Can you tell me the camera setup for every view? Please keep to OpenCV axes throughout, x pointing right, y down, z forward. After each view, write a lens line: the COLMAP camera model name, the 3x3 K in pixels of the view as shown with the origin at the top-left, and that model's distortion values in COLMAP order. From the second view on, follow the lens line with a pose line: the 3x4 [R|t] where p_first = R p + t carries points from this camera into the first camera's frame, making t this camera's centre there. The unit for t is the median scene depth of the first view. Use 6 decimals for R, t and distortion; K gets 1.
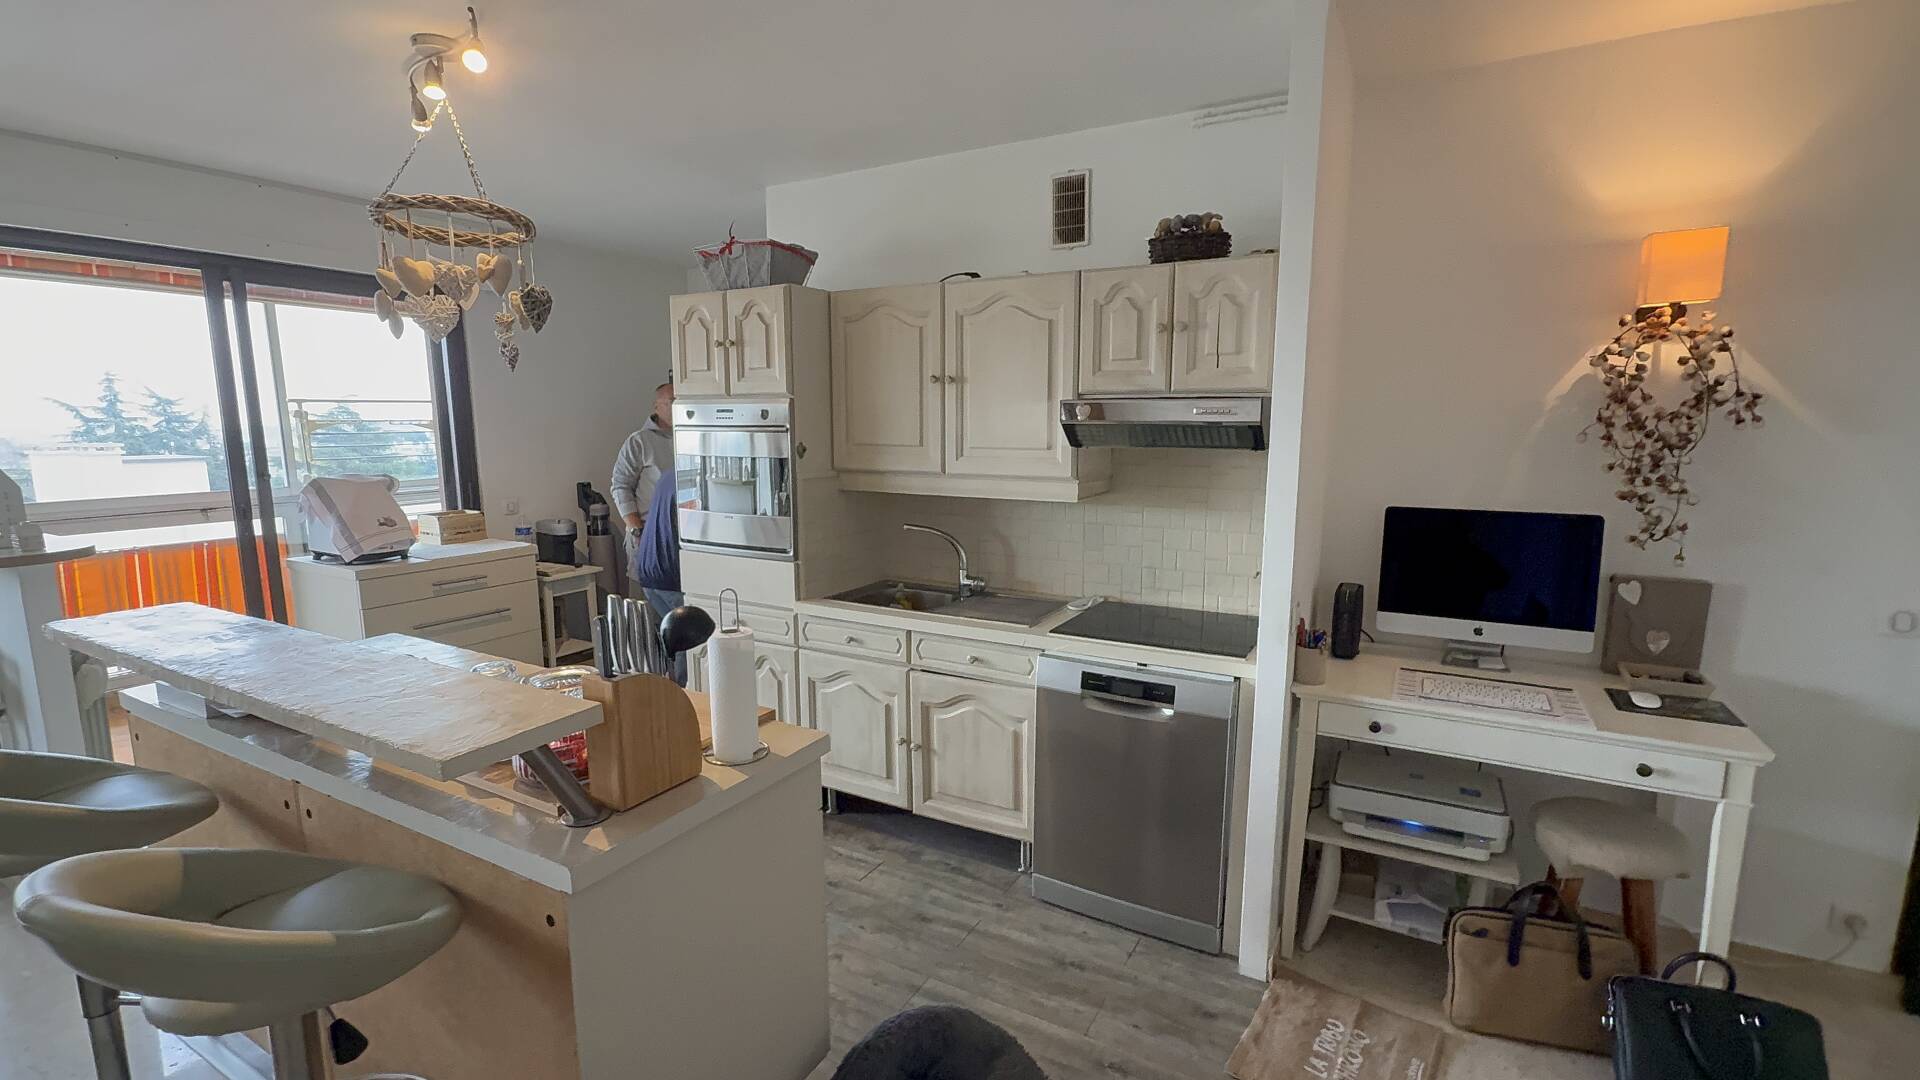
lens RADIAL K [[831.4, 0, 951.7], [0, 831.4, 547.2], [0, 0, 1]] dist [-0.033323, 0.032948]
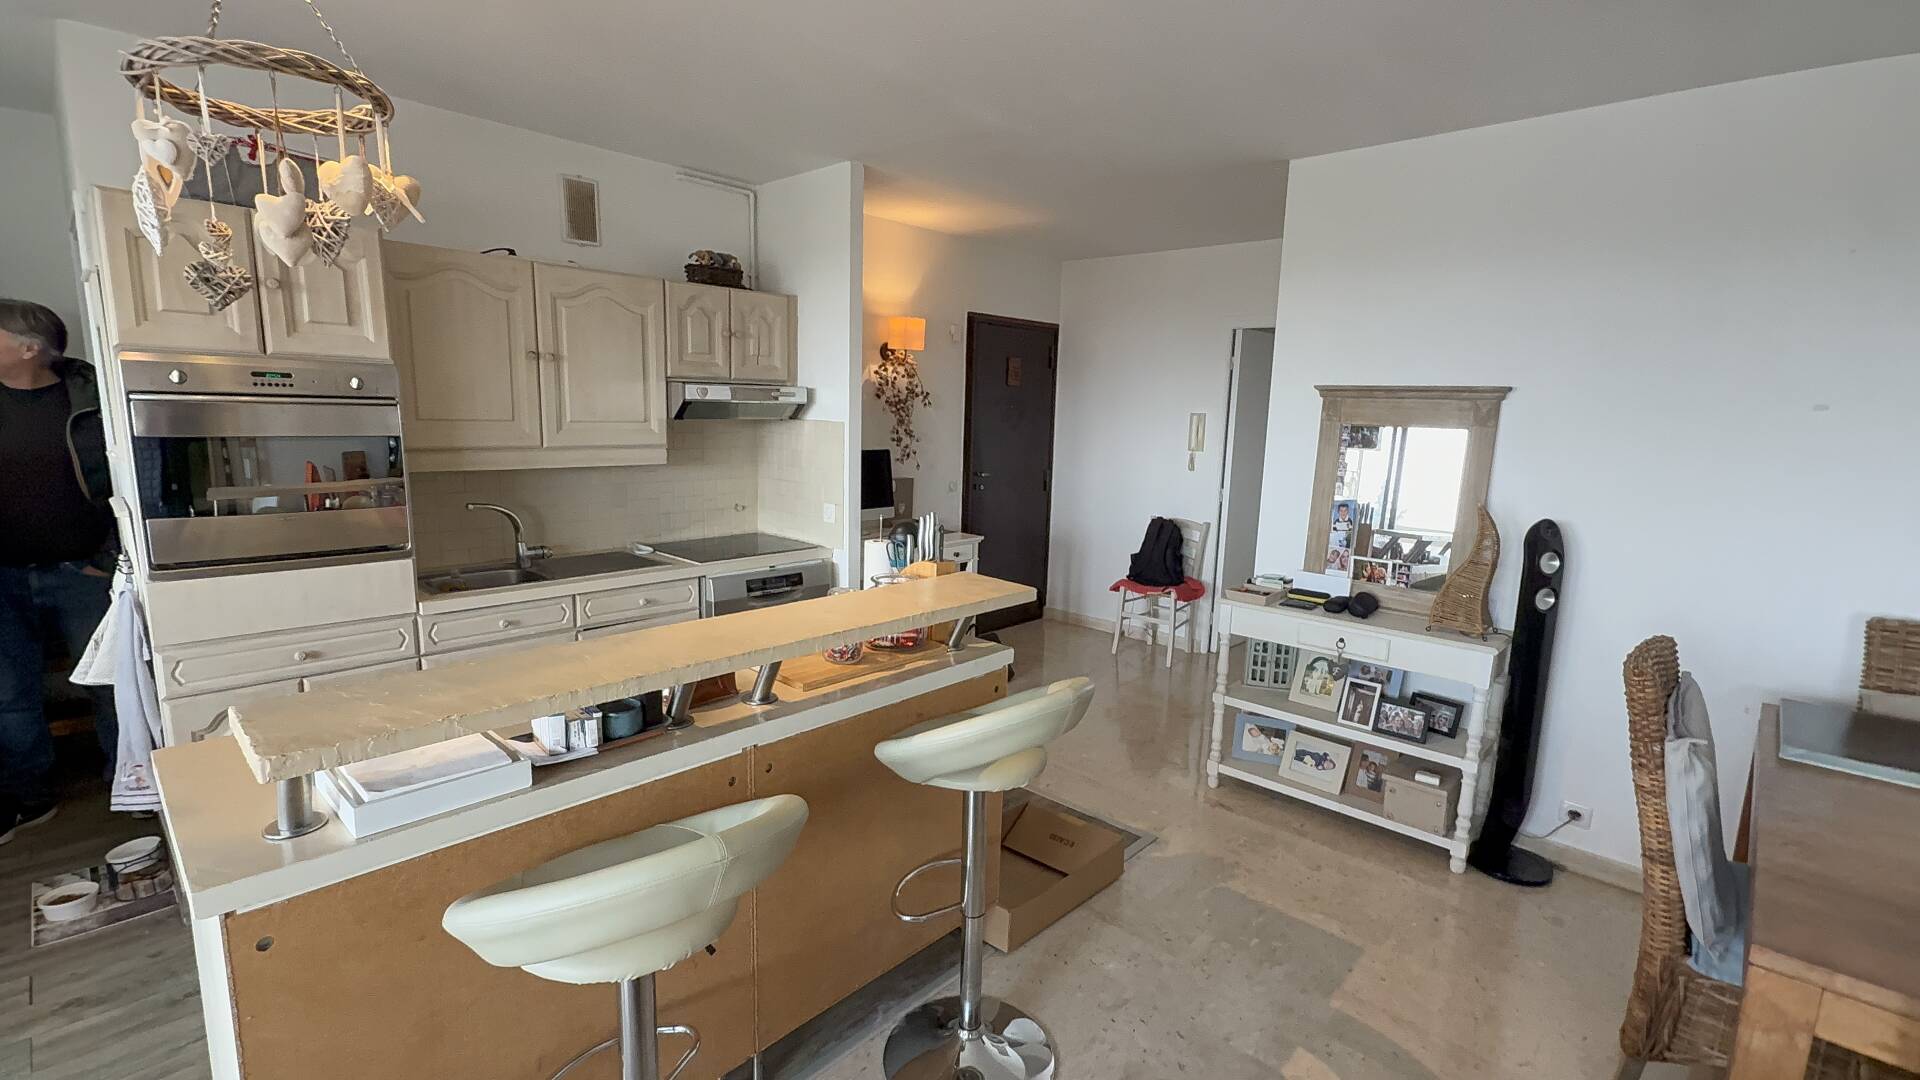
lens RADIAL K [[831.4, 0, 951.7], [0, 831.4, 547.2], [0, 0, 1]] dist [-0.033323, 0.032948]
pose [[0.246774, -0.155717, 0.956480, -0.972627], [0.127110, 0.983679, 0.127351, -0.035033], [-0.960701, 0.090151, 0.262540, 0.274454]]
